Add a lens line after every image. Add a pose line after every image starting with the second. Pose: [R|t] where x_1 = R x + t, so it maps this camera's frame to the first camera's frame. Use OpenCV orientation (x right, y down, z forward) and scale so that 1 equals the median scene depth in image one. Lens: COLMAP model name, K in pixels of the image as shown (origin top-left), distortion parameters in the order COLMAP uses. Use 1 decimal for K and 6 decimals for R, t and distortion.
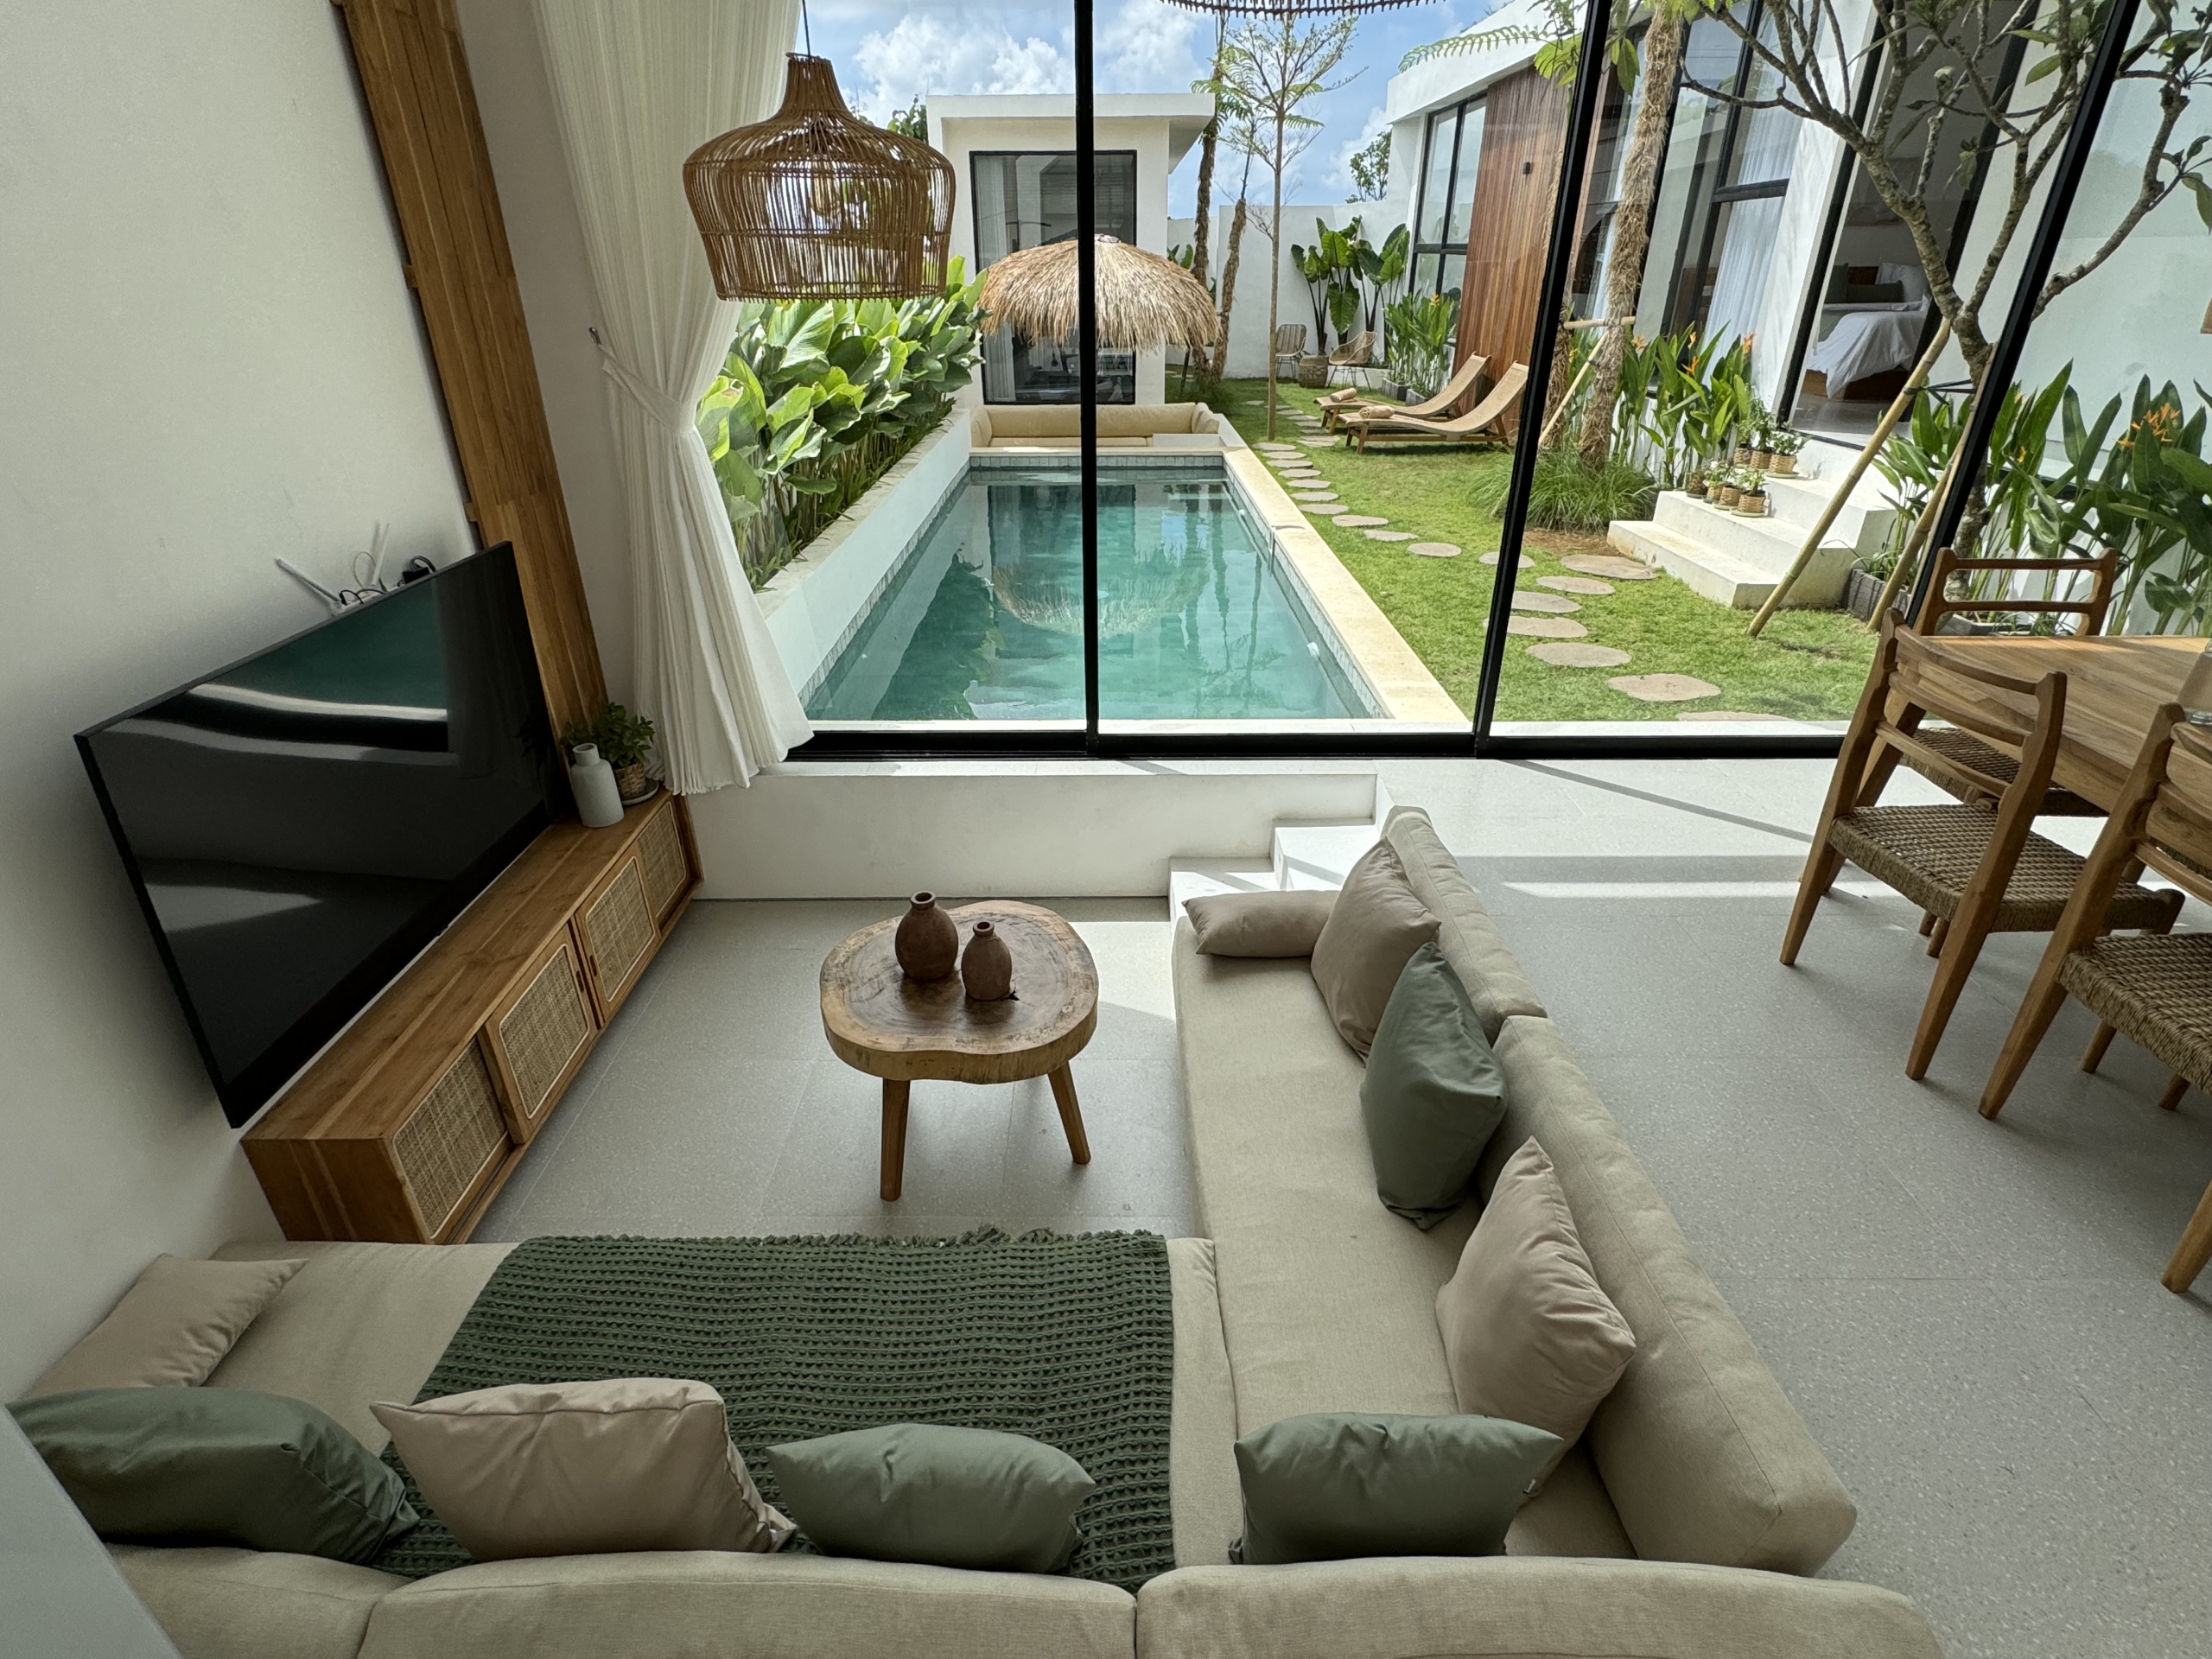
lens RADIAL K [[1100.0, 0, 1104.0], [0, 1100.0, 828.0], [0, 0, 1]] dist [-0.001310, 0.000241]
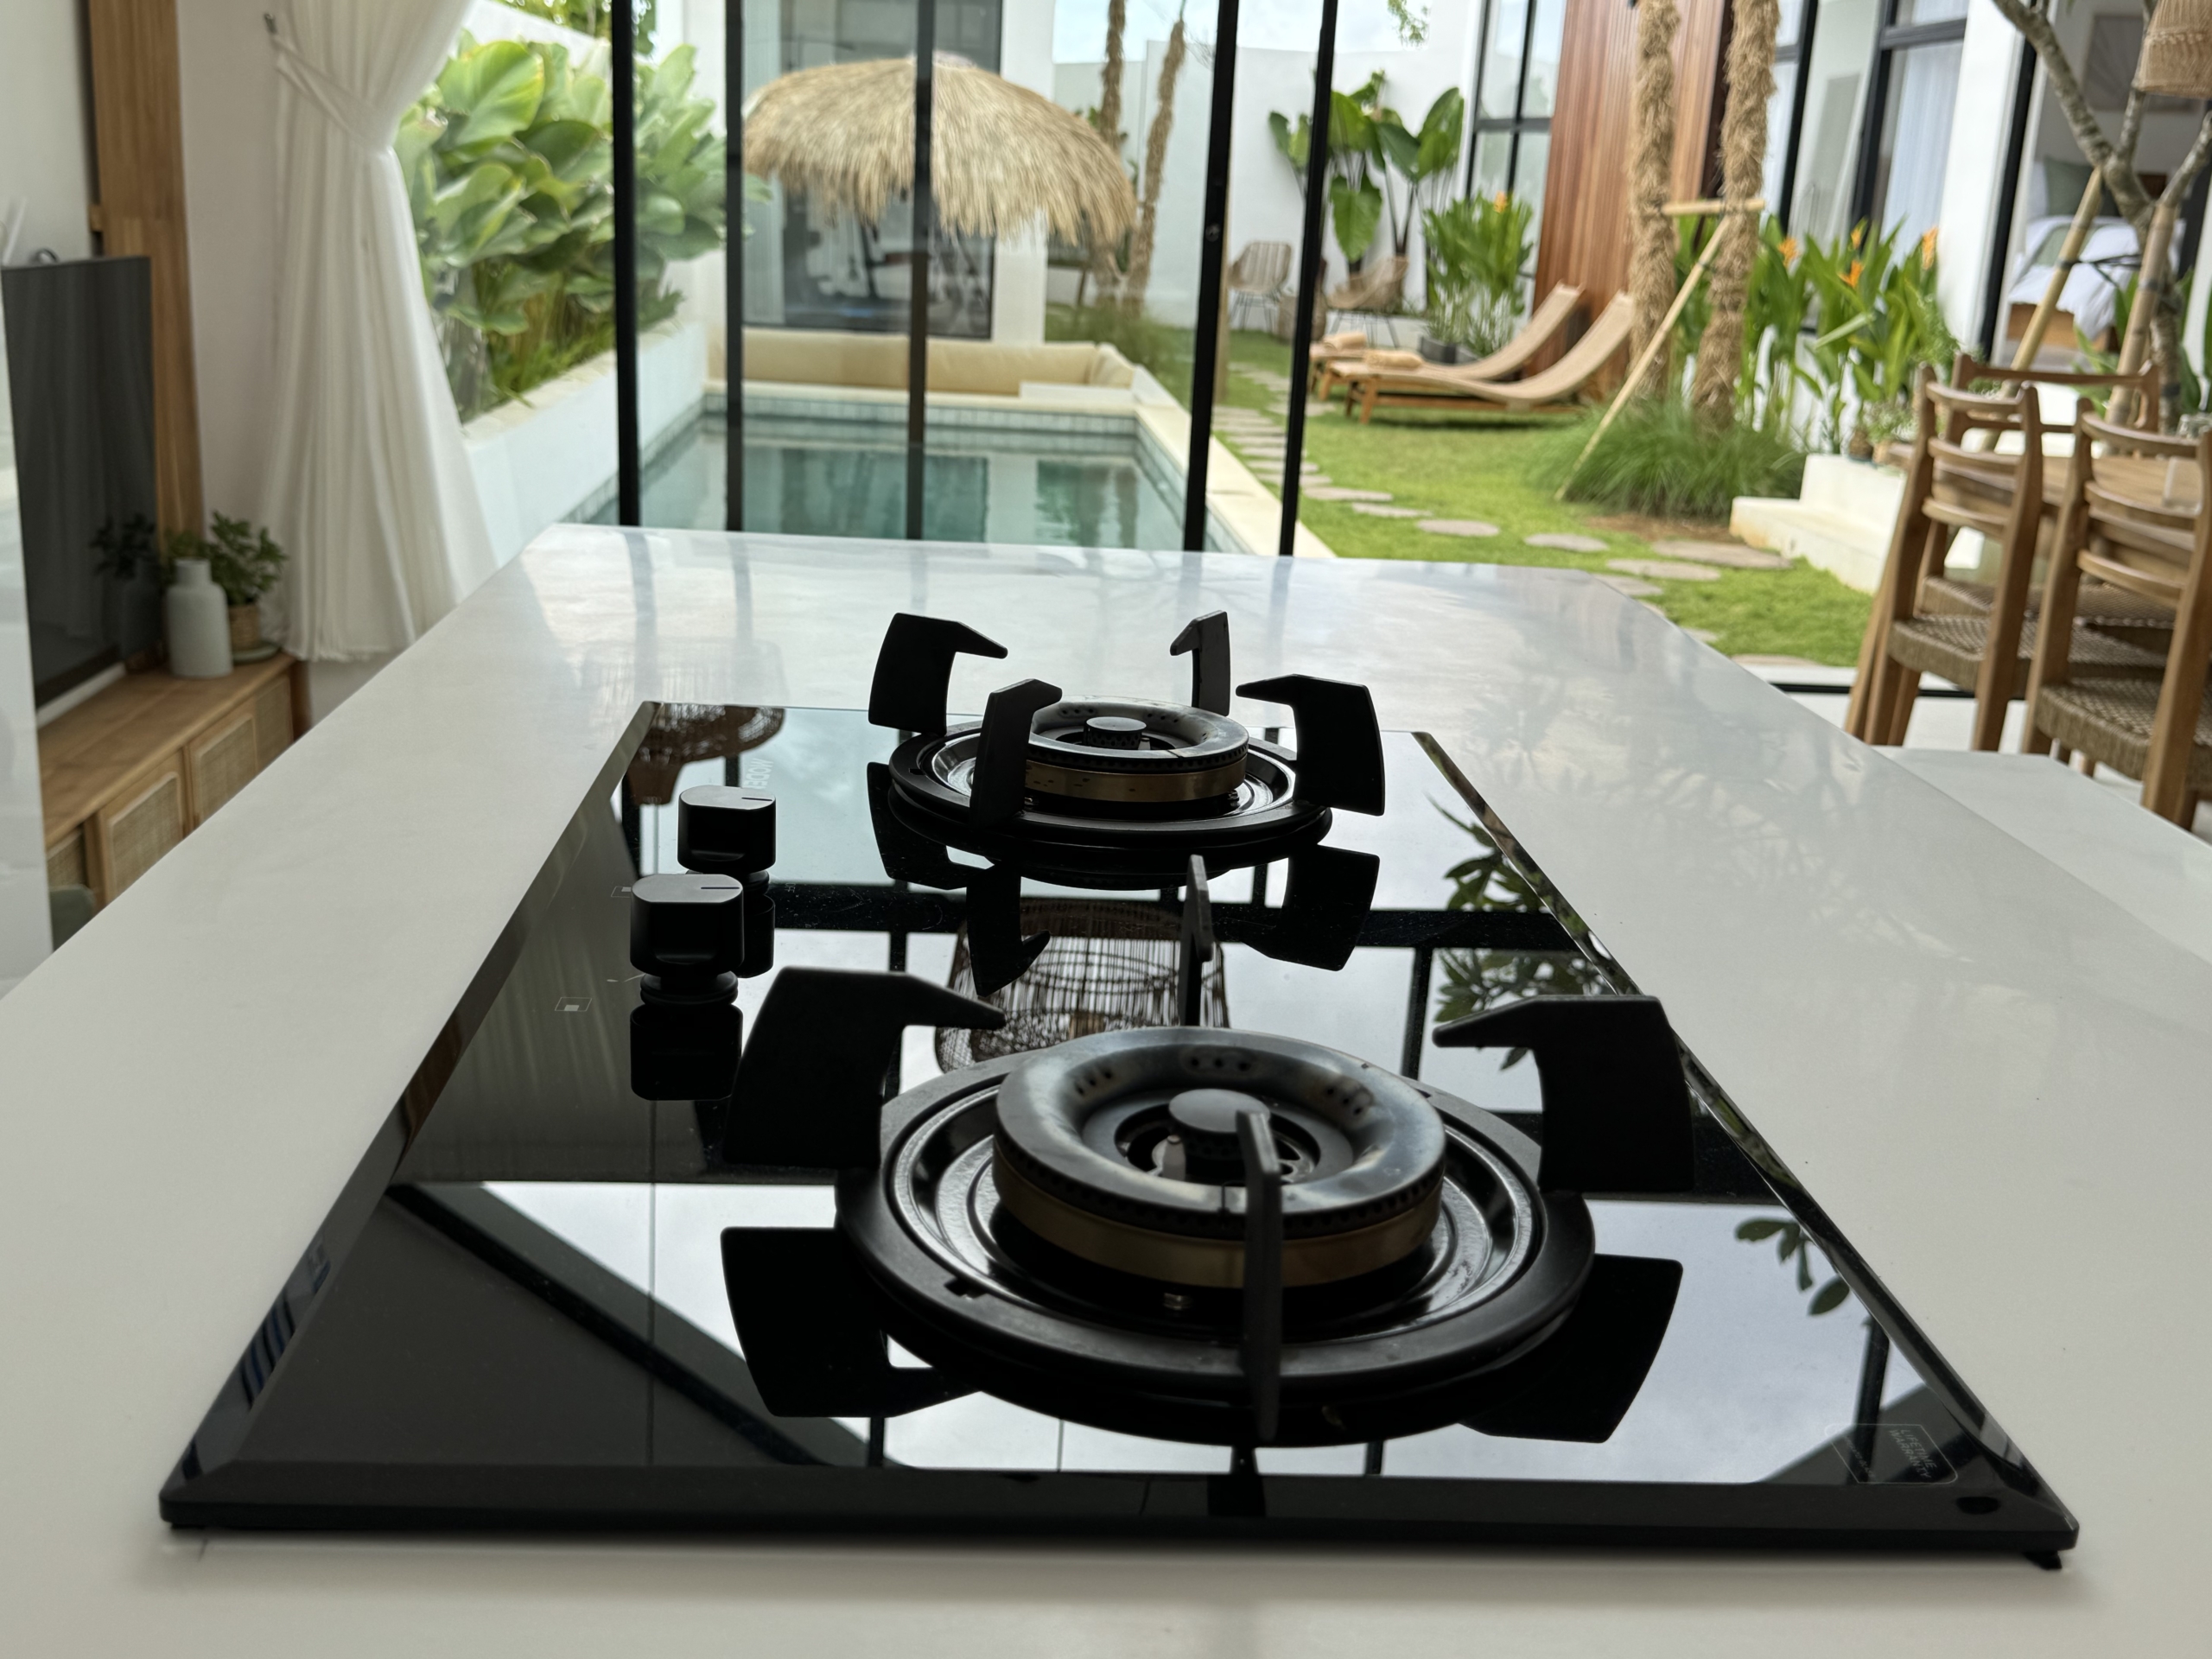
lens RADIAL K [[2196.0, 0, 1106.0], [0, 2196.0, 829.5], [0, 0, 1]] dist [0.204859, -0.488489]
pose [[0.995754, 0.037631, 0.084012, -0.000575], [-0.021462, 0.982380, -0.185659, 0.103215], [-0.089519, 0.183068, 0.979016, -0.127230]]
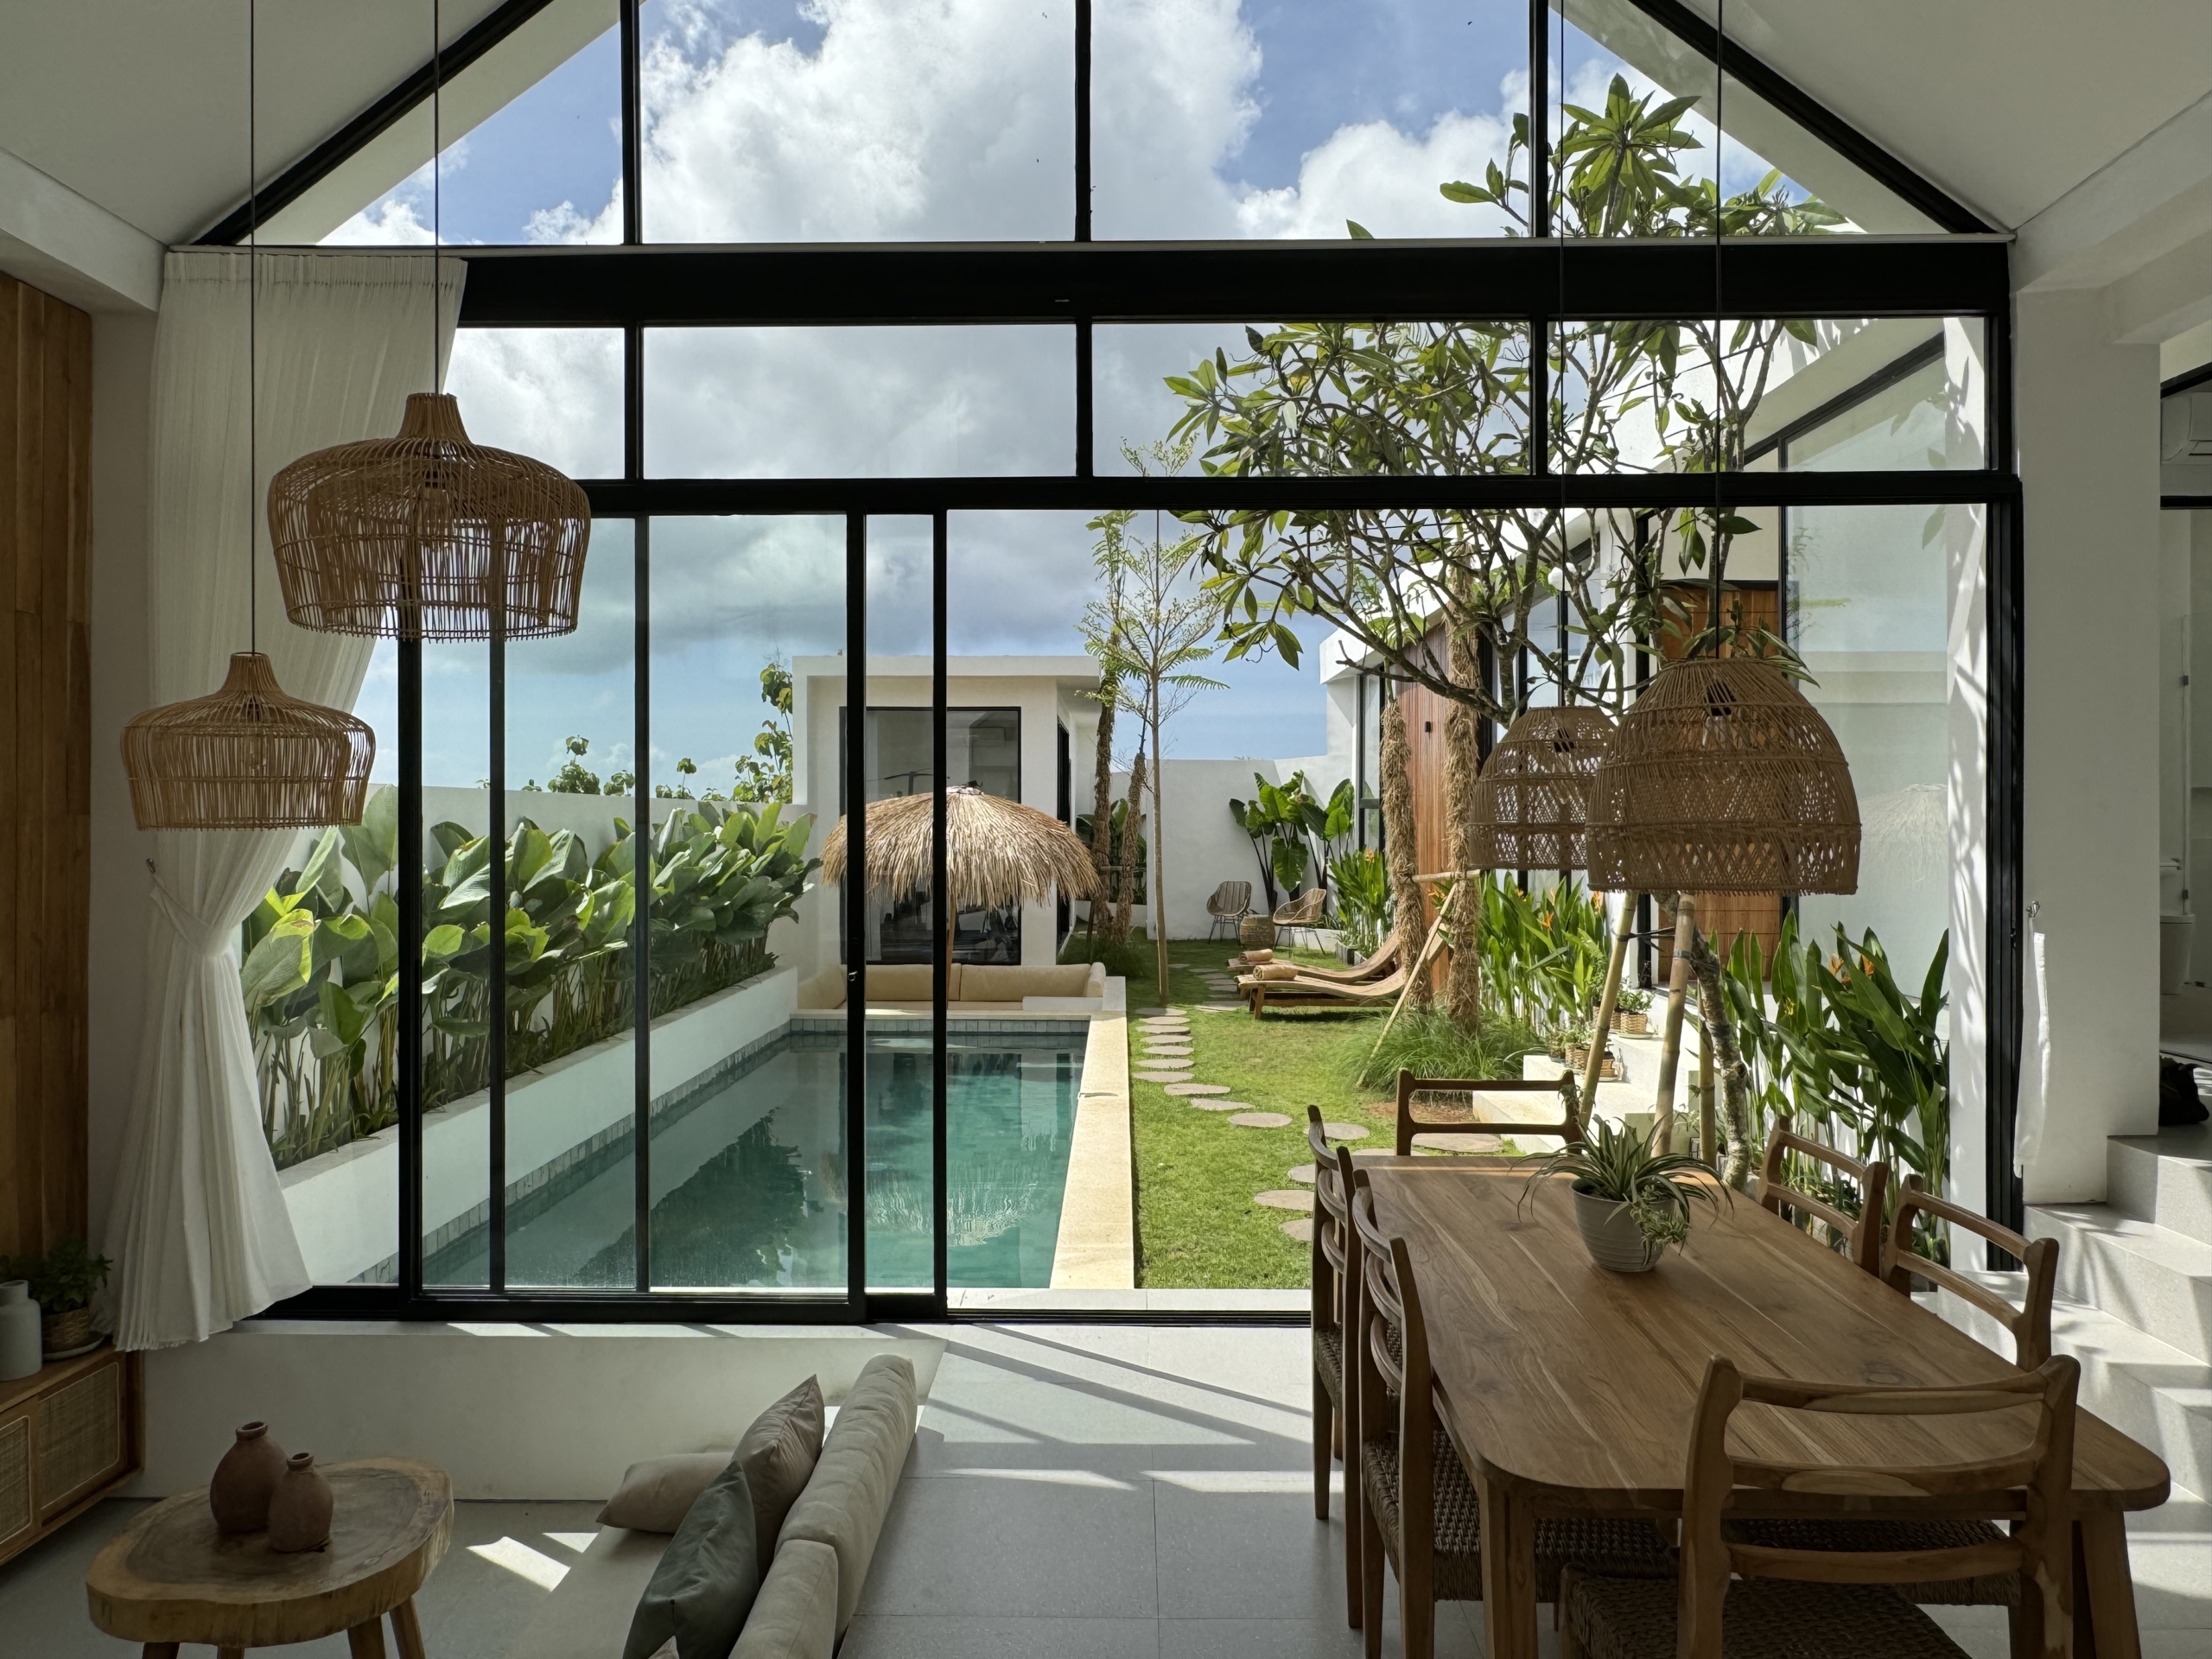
lens RADIAL K [[1477.7, 0, 1103.3], [0, 1477.7, 826.3], [0, 0, 1]] dist [-0.004657, 0.002176]
pose [[0.999941, 0.007690, -0.007726, 0.123487], [-0.010353, 0.891790, -0.452332, 0.037697], [0.003411, 0.452385, 0.891816, -0.068585]]
